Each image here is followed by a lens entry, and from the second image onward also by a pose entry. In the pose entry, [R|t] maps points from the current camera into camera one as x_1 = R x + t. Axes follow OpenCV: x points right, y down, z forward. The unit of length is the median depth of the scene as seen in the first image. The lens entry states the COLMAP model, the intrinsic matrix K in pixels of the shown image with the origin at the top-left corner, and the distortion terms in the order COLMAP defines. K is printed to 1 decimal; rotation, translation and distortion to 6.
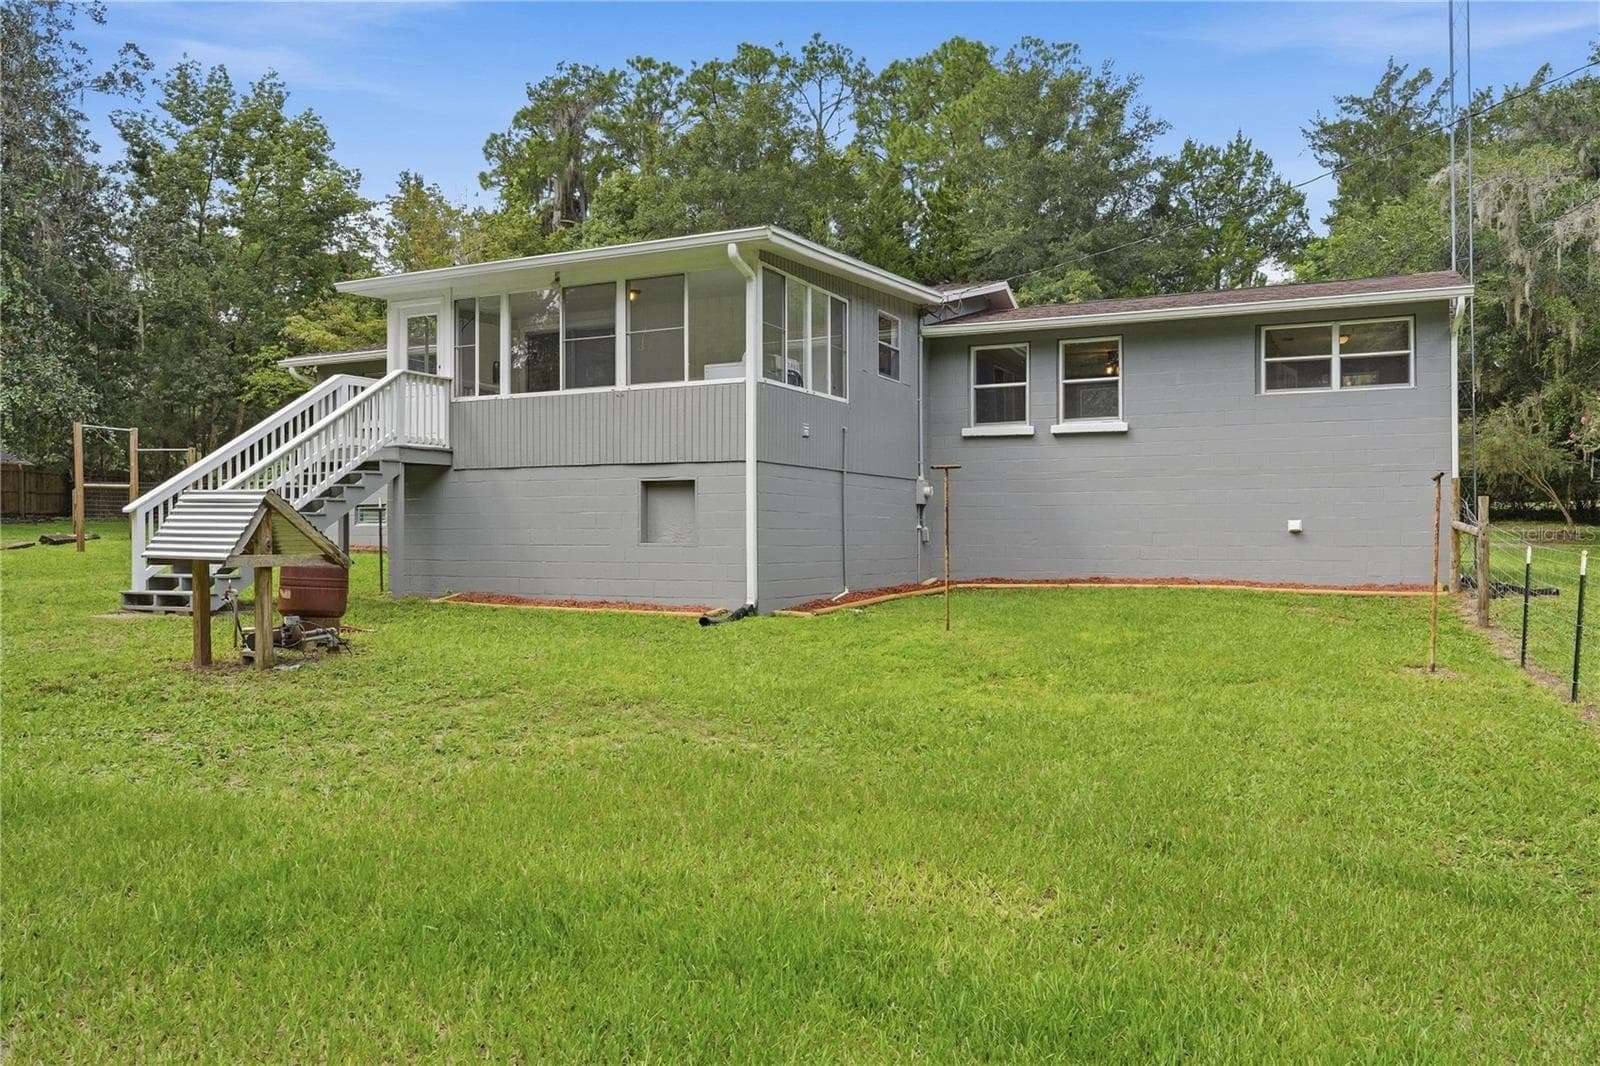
lens RADIAL K [[764.4, 0, 801.6], [0, 764.4, 520.7], [0, 0, 1]] dist [-0.000230, -0.000654]
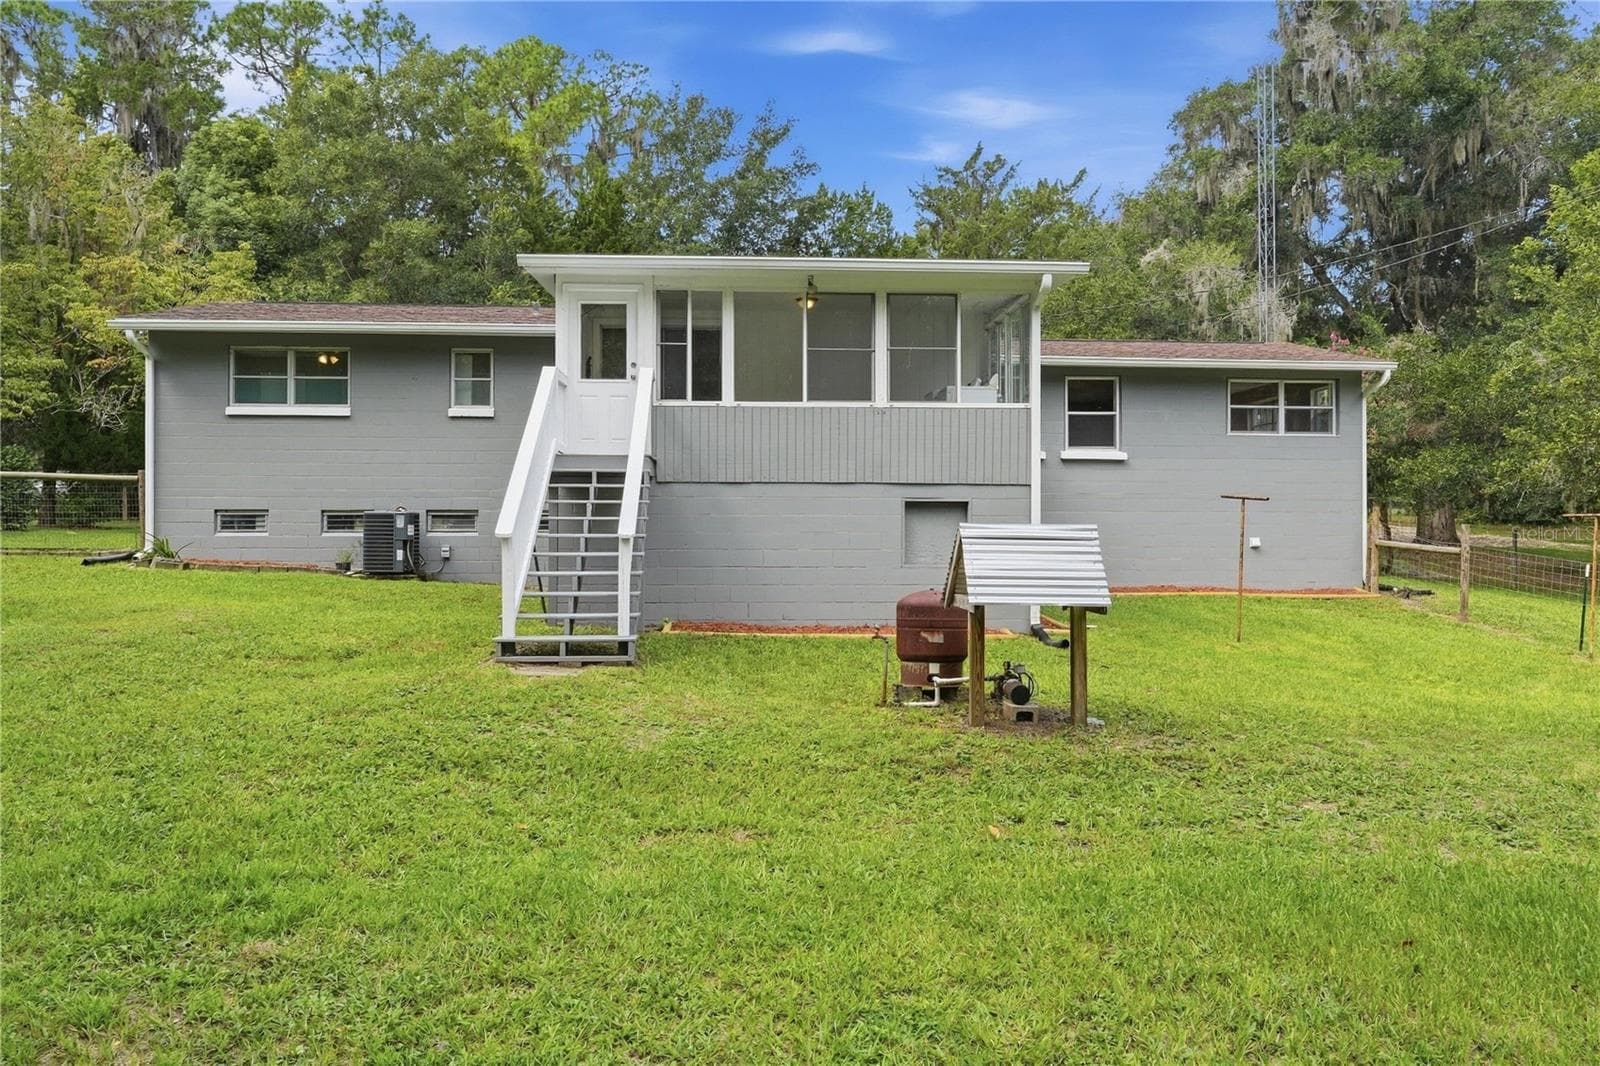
lens RADIAL K [[764.4, 0, 801.6], [0, 764.4, 520.7], [0, 0, 1]] dist [-0.000230, -0.000654]
pose [[0.939343, 0.008726, 0.342868, -0.611555], [-0.005485, 0.999931, -0.010421, -0.015085], [-0.342936, 0.007908, 0.939326, 0.120276]]
